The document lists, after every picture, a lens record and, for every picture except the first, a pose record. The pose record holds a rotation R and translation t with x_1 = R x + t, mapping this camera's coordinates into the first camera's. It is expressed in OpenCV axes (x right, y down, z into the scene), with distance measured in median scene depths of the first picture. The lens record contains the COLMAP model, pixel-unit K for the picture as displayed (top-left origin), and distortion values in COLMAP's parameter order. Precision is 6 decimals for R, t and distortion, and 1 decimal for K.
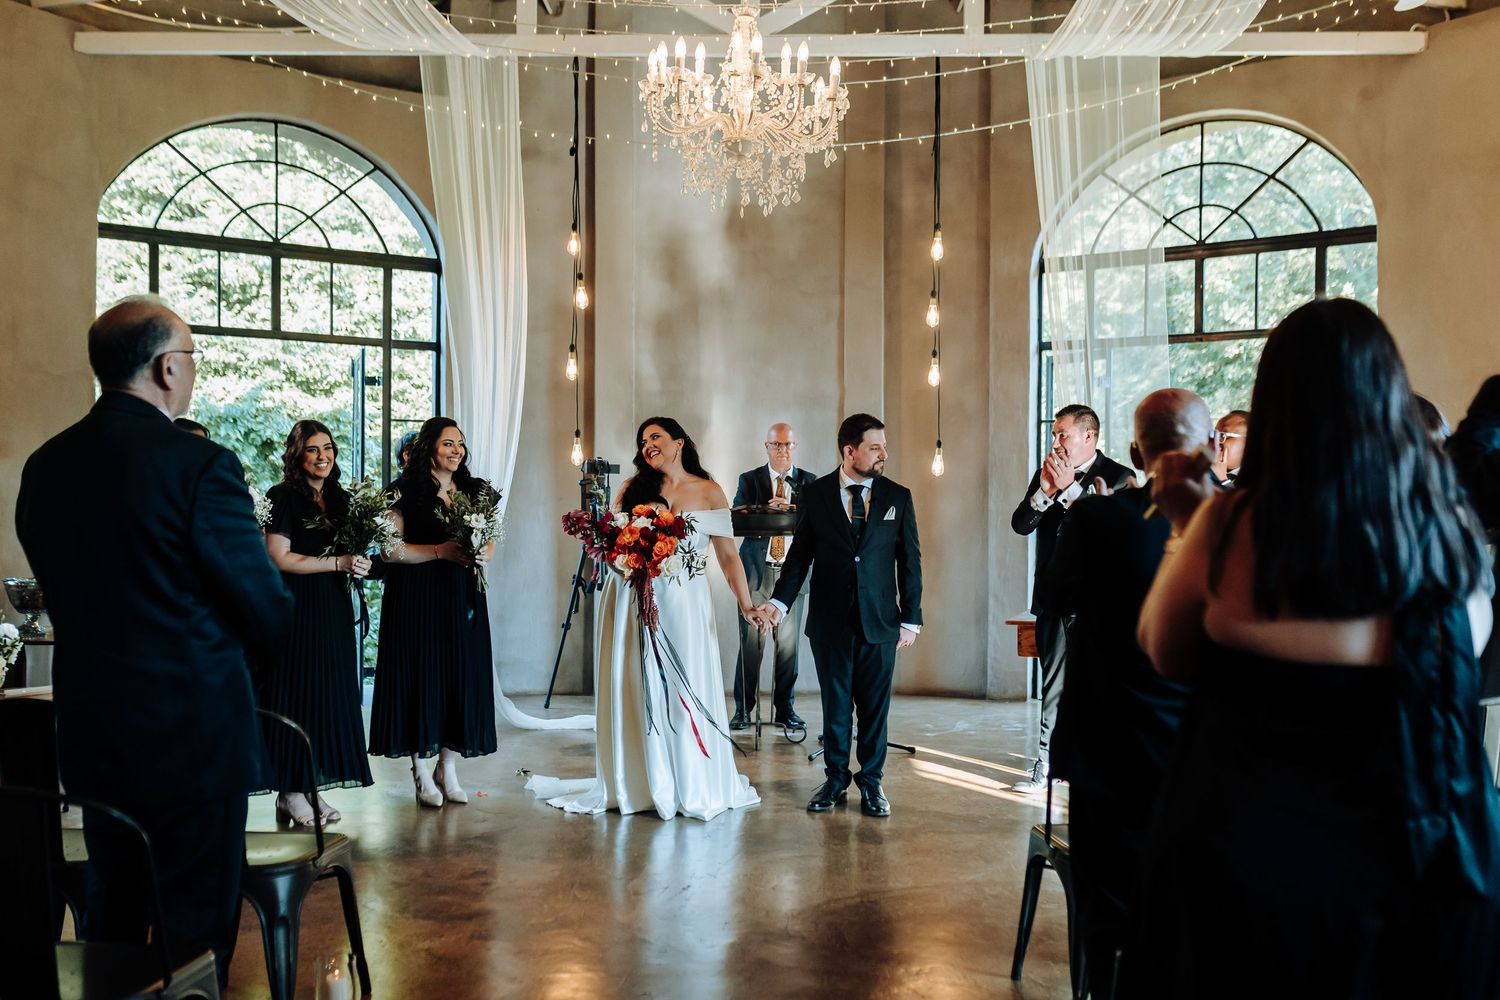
lens RADIAL K [[1477.0, 0, 750.0], [0, 1477.0, 500.0], [0, 0, 1]] dist [-0.005775, -0.003741]
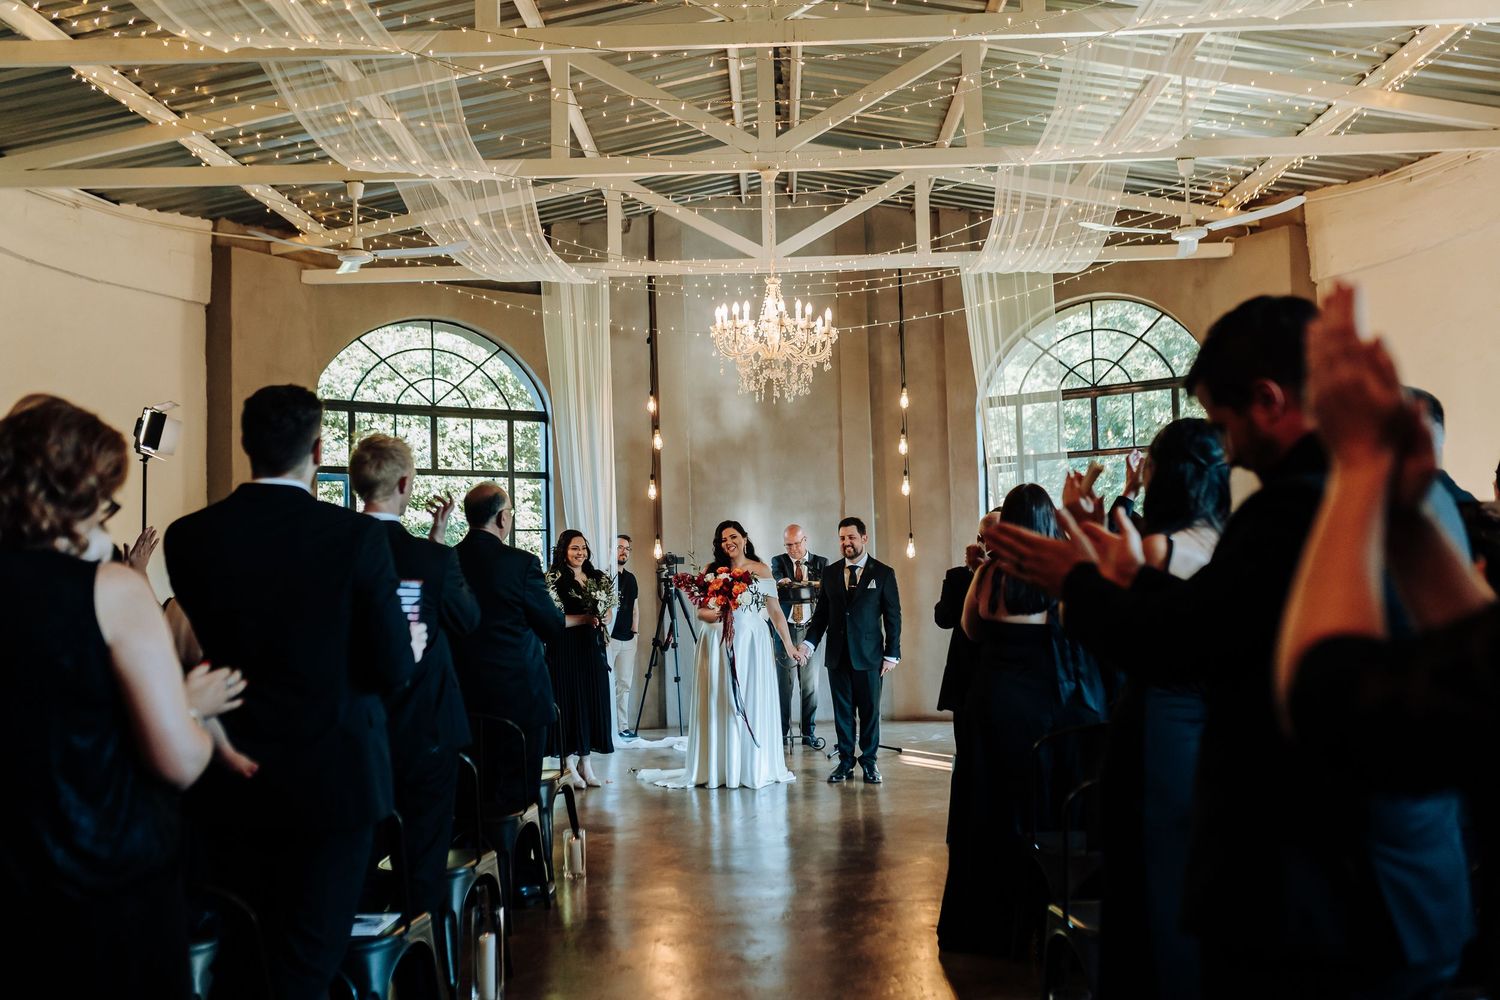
lens RADIAL K [[3040.7, 0, 646.7], [0, 3040.7, 497.2], [0, 0, 1]] dist [0.050434, 0.017774]
pose [[0.999319, -0.033556, -0.015325, -0.082156], [0.032907, 0.998625, -0.040806, 0.037395], [0.016673, 0.040274, 0.999050, -1.966412]]
